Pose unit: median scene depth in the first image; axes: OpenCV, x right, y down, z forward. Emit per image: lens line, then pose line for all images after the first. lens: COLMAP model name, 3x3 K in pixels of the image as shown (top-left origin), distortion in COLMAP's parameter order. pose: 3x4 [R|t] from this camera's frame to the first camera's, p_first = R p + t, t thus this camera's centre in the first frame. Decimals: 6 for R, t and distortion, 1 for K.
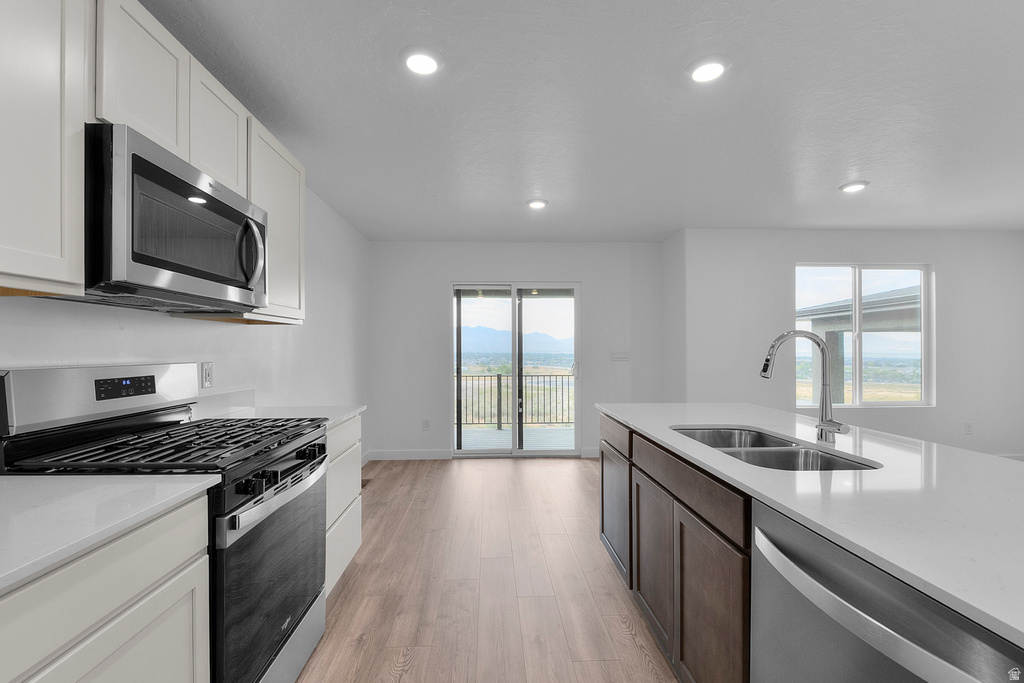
lens RADIAL K [[438.7, 0, 507.0], [0, 438.7, 343.3], [0, 0, 1]] dist [-0.000449, -0.000202]
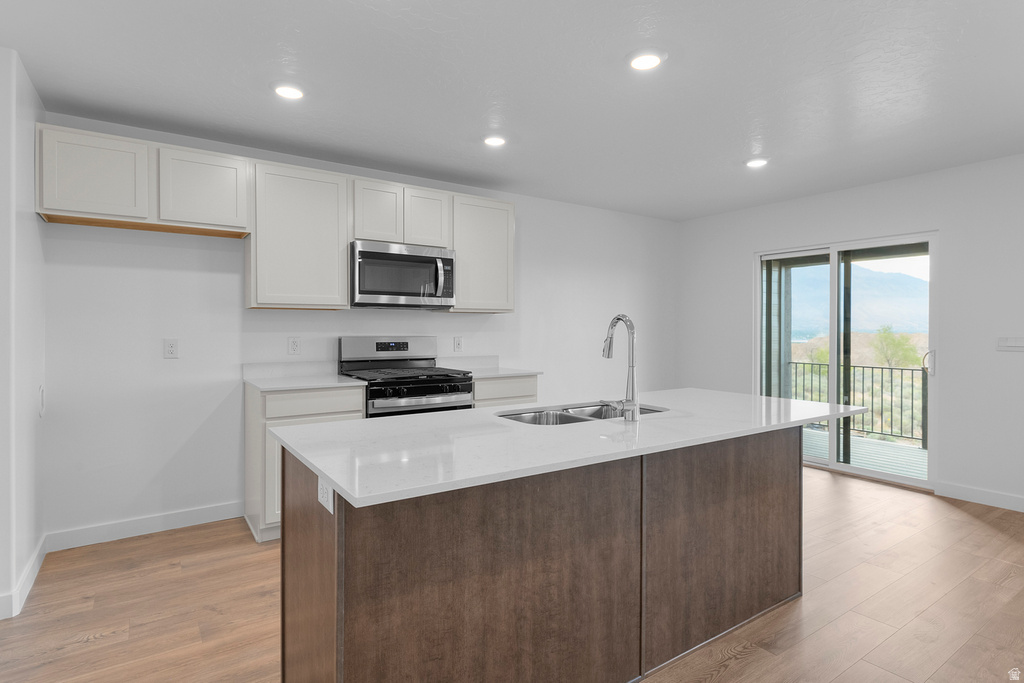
lens RADIAL K [[551.8, 0, 512.6], [0, 551.8, 327.5], [0, 0, 1]] dist [-0.000608, -0.000357]
pose [[0.542560, 0.005133, -0.840001, 0.519225], [0.005899, 0.999933, 0.009921, -0.005437], [0.839996, -0.010337, 0.542494, 0.006388]]
